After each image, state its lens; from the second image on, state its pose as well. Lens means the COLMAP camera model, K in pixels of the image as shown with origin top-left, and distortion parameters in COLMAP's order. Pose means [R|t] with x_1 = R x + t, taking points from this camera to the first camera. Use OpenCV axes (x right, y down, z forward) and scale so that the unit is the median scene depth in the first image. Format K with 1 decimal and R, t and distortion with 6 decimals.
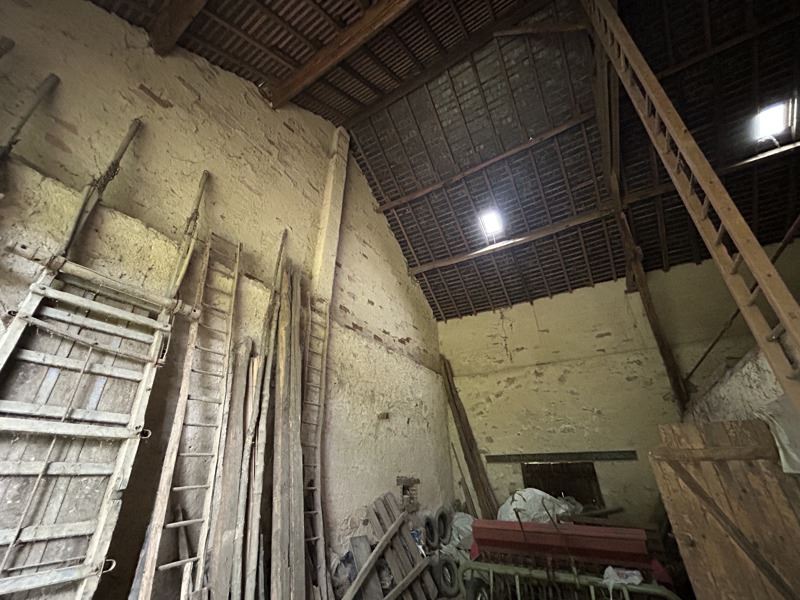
lens RADIAL K [[323.3, 0, 398.8], [0, 323.3, 299.3], [0, 0, 1]] dist [0.002637, 0.000115]
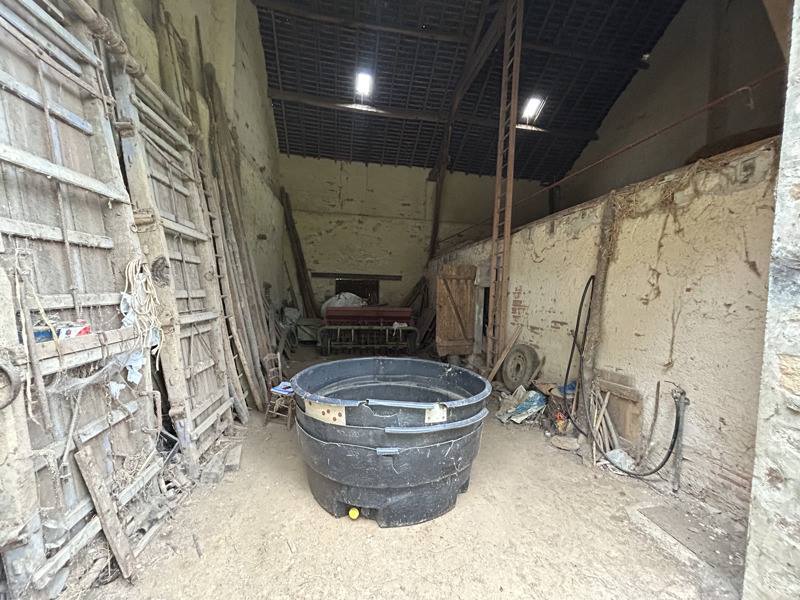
lens RADIAL K [[323.3, 0, 400.2], [0, 323.3, 299.3], [0, 0, 1]] dist [0.002637, 0.000115]
pose [[0.746894, 0.014162, 0.664792, -0.356047], [-0.342566, 0.865083, 0.366443, -0.046962], [-0.569911, -0.501429, 0.650977, -0.157955]]
